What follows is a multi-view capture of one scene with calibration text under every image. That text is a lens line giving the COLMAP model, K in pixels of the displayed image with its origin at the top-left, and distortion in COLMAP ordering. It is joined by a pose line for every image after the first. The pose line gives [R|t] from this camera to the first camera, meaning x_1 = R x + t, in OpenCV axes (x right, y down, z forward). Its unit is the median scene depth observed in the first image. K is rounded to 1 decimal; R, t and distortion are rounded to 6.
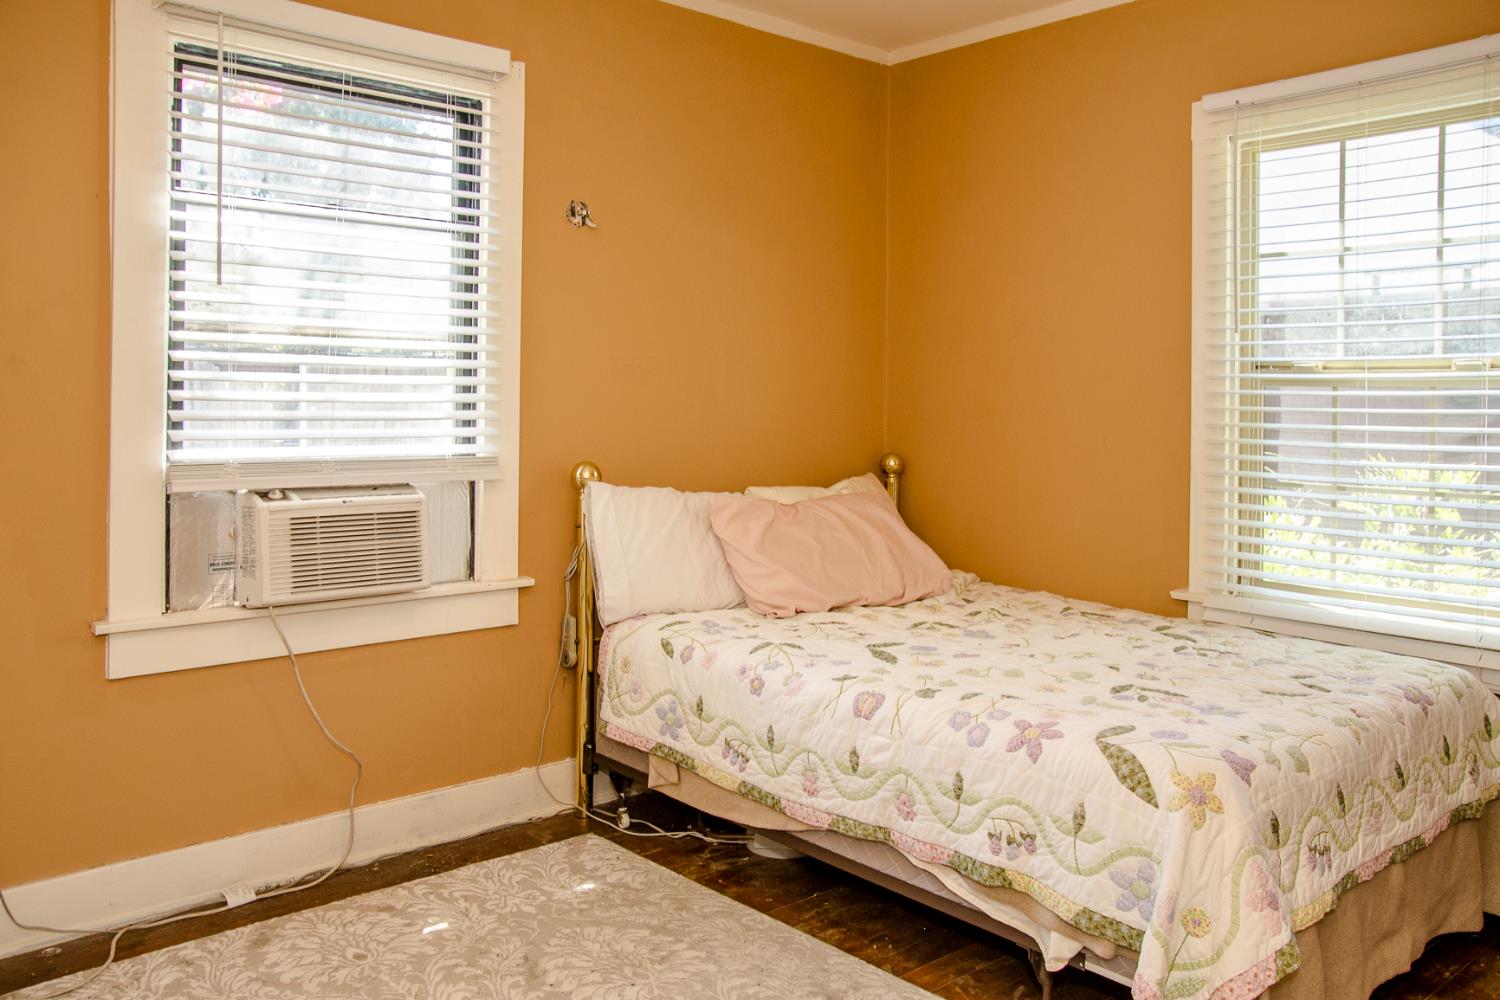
lens RADIAL K [[1191.3, 0, 750.0], [0, 1191.3, 500.0], [0, 0, 1]] dist [-0.075137, 0.093621]
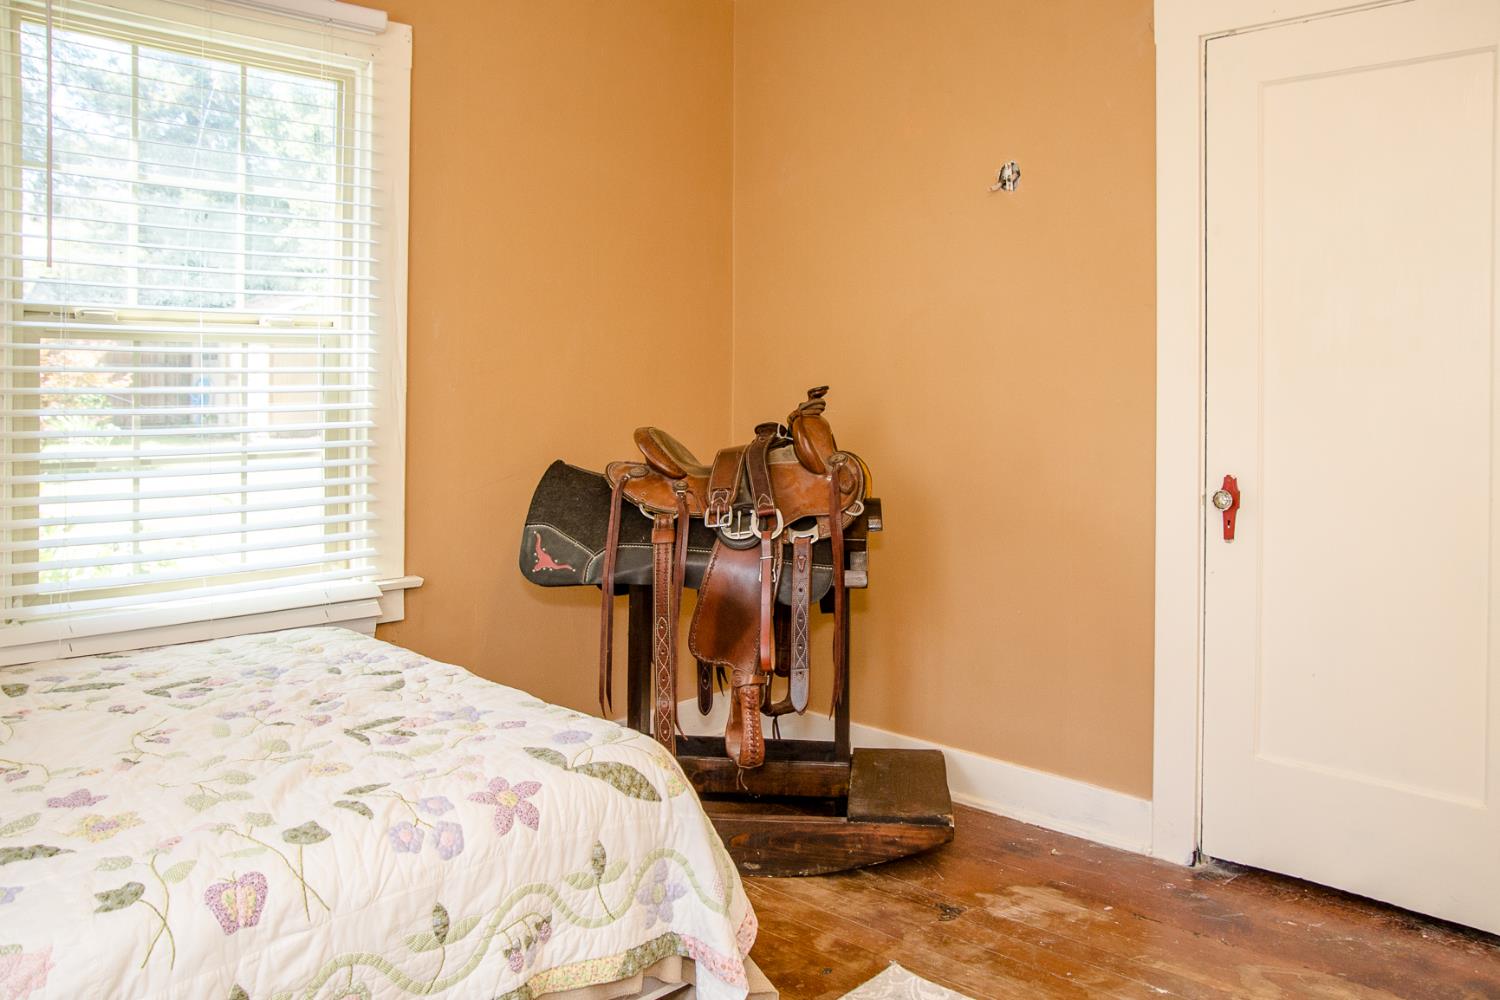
lens RADIAL K [[1191.3, 0, 750.0], [0, 1191.3, 500.0], [0, 0, 1]] dist [-0.075137, 0.093621]
pose [[-0.077318, -0.116486, 0.990178, -0.390772], [0.073900, 0.989750, 0.122207, -0.058455], [-0.994264, 0.082623, -0.067918, 0.678032]]
